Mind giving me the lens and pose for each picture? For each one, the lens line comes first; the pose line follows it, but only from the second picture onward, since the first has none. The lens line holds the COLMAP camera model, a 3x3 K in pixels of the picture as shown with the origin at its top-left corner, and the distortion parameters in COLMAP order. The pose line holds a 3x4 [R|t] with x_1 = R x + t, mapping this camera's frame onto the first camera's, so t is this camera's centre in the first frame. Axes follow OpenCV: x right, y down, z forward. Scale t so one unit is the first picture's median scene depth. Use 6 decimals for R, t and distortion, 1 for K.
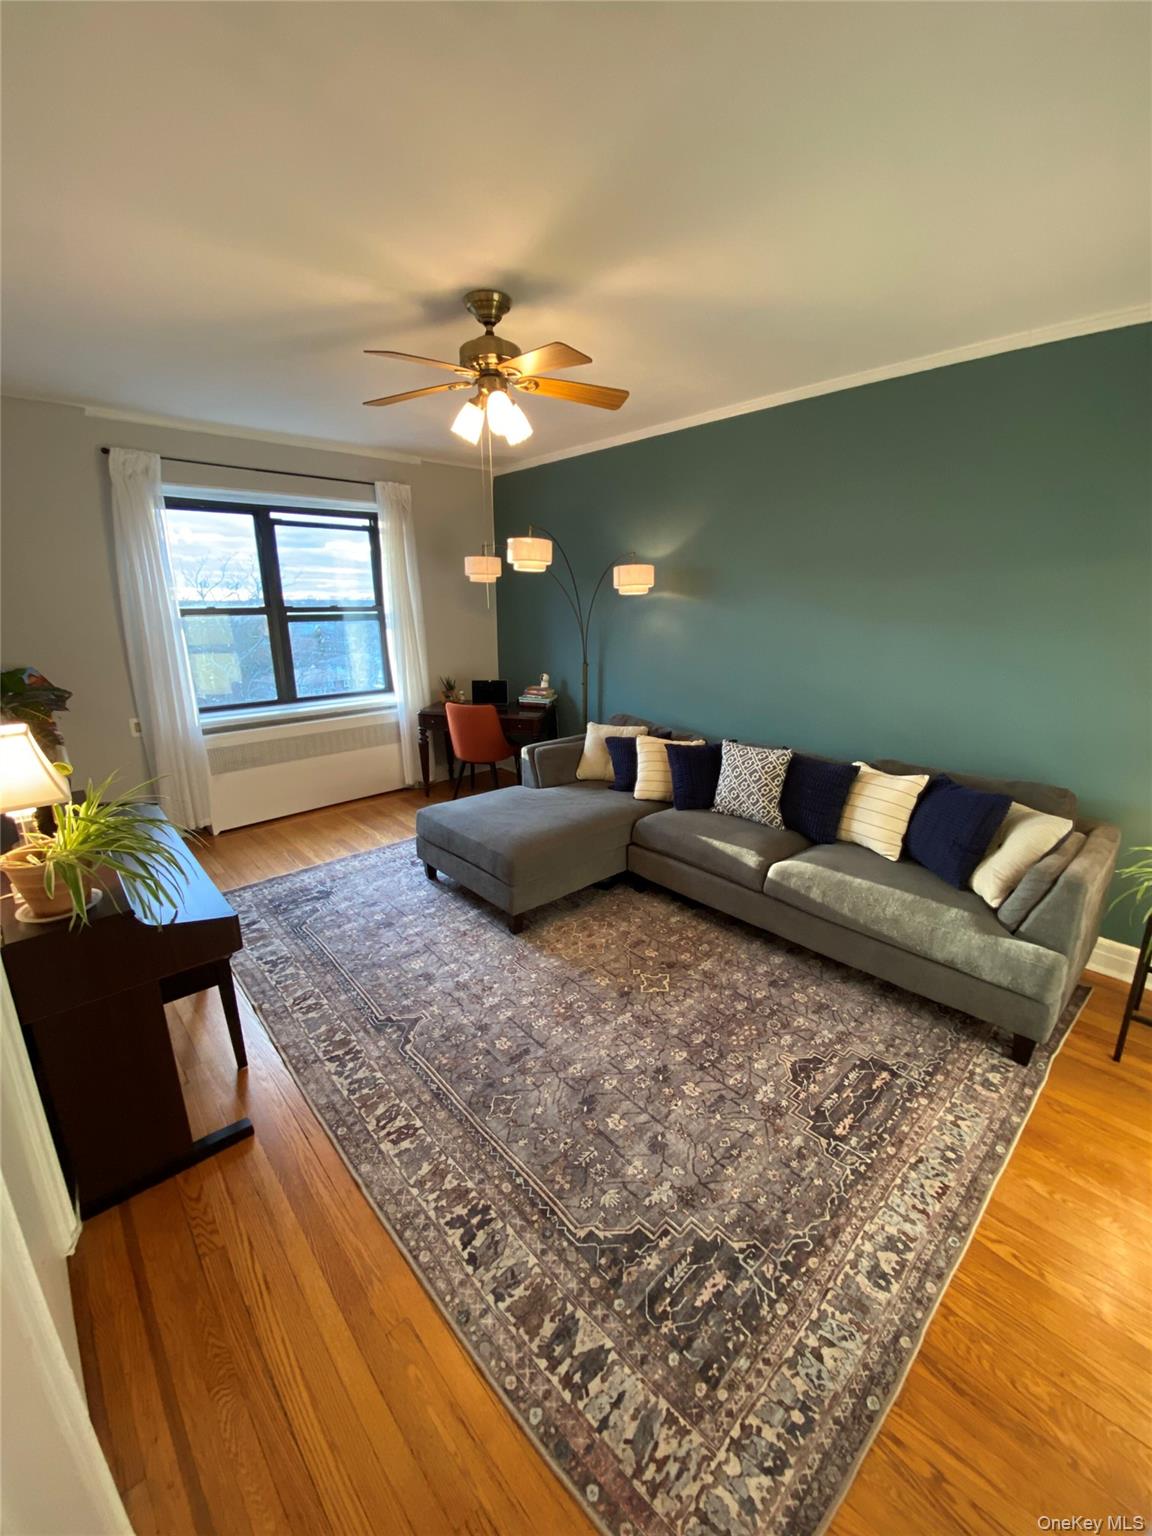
lens RADIAL K [[623.8, 0, 573.3], [0, 623.8, 749.5], [0, 0, 1]] dist [0.022524, -0.017688]
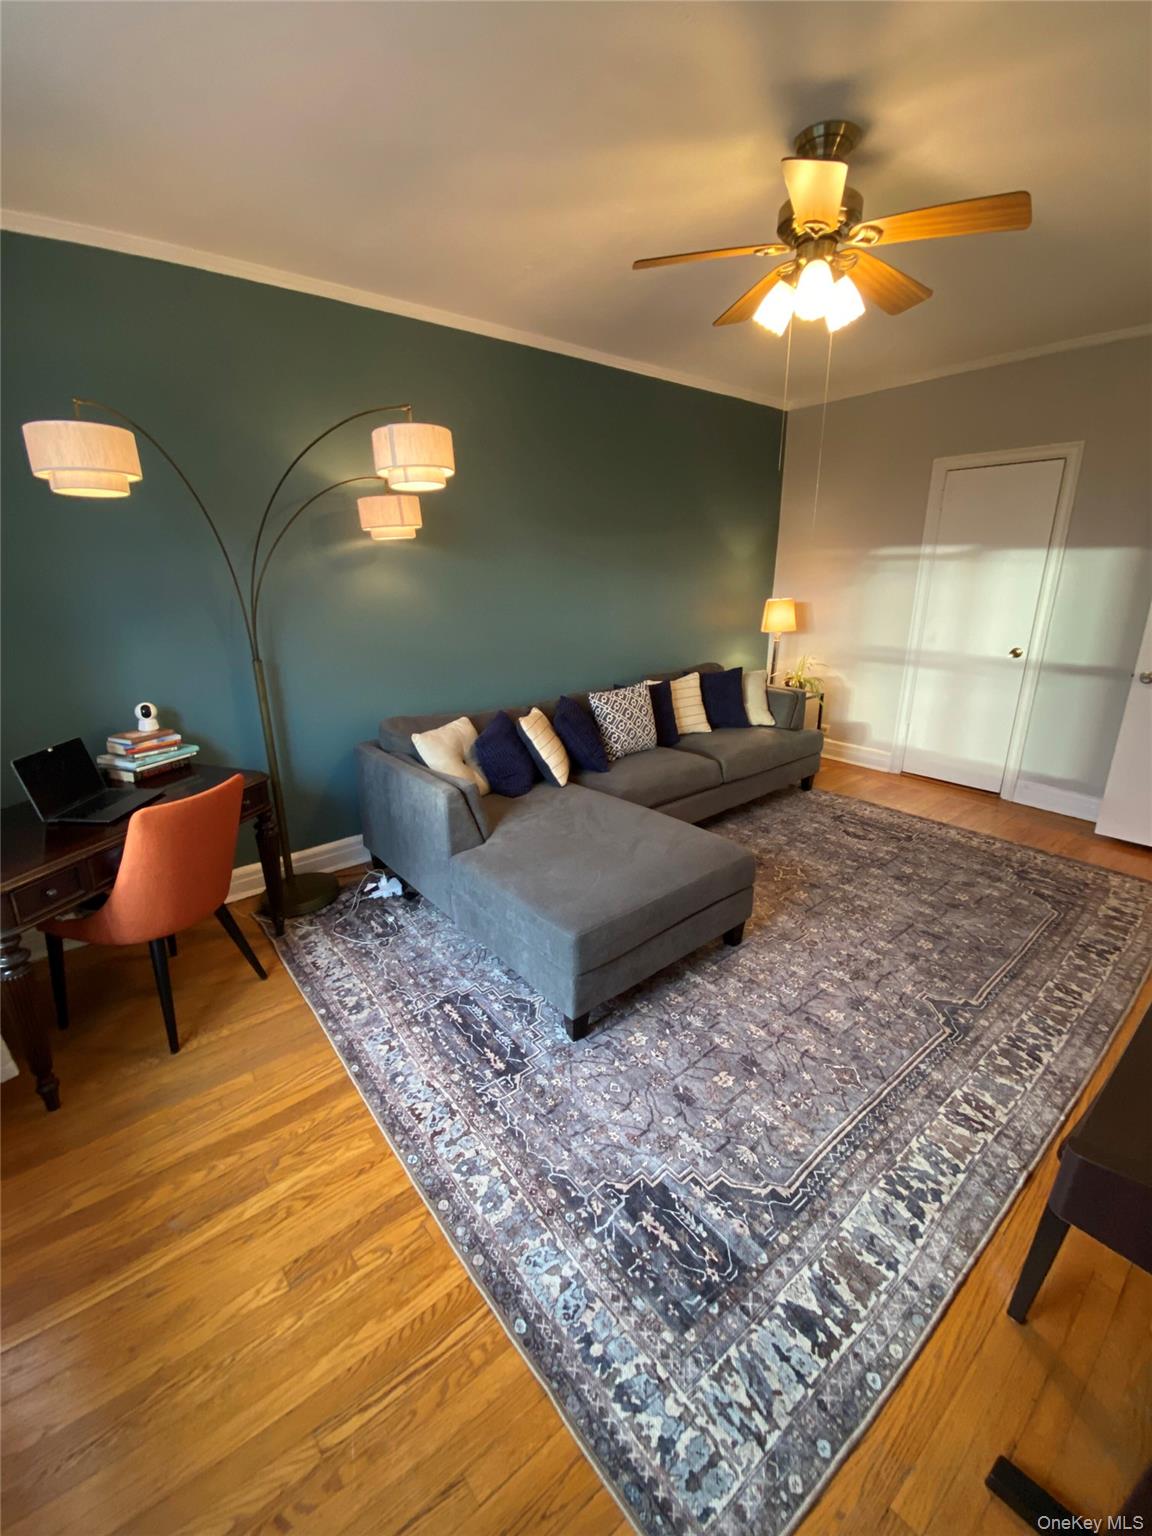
lens RADIAL K [[611.0, 0, 576.7], [0, 611.0, 752.1], [0, 0, 1]] dist [-0.000829, -0.000139]
pose [[0.059121, -0.301688, 0.951572, -1.128663], [0.238780, 0.929841, 0.279963, -0.323147], [-0.969272, 0.210664, 0.127010, 1.438537]]
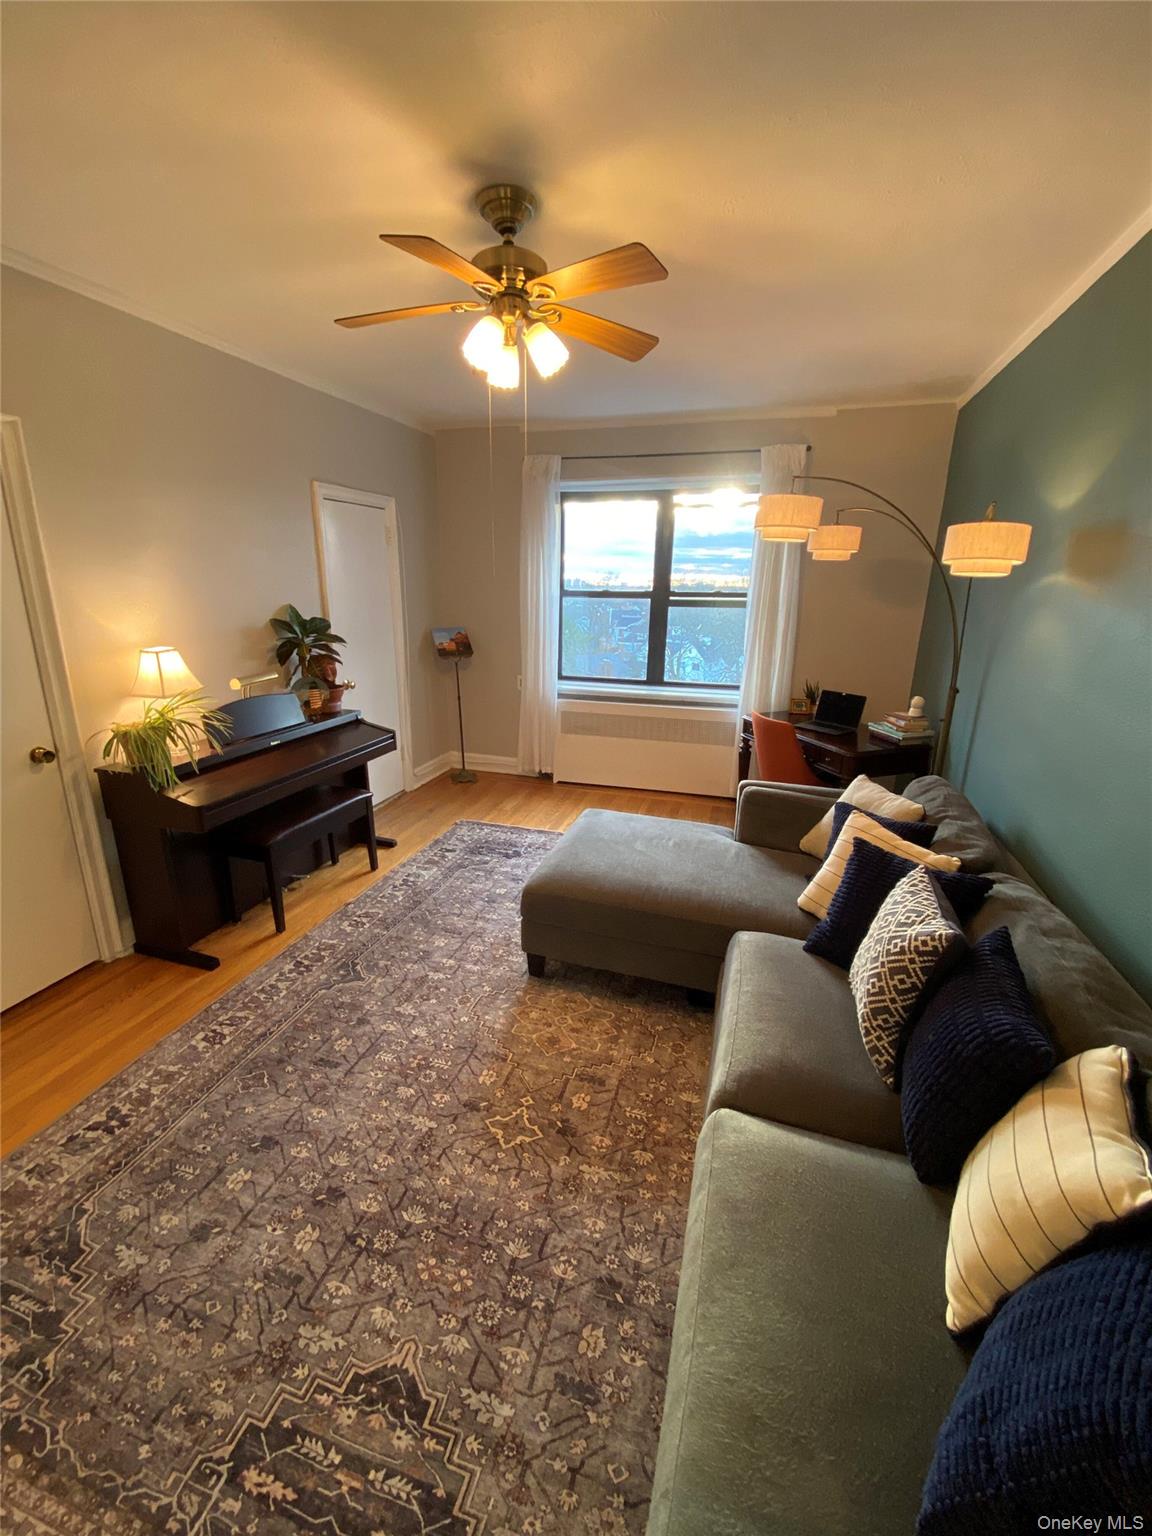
lens RADIAL K [[611.7, 0, 576.0], [0, 611.7, 768.0], [0, 0, 1]] dist [0.017740, -0.015717]
pose [[0.512965, 0.269675, -0.814949, 0.759550], [-0.225257, 0.958389, 0.175355, -0.198546], [0.828328, 0.093622, 0.552366, 0.753999]]
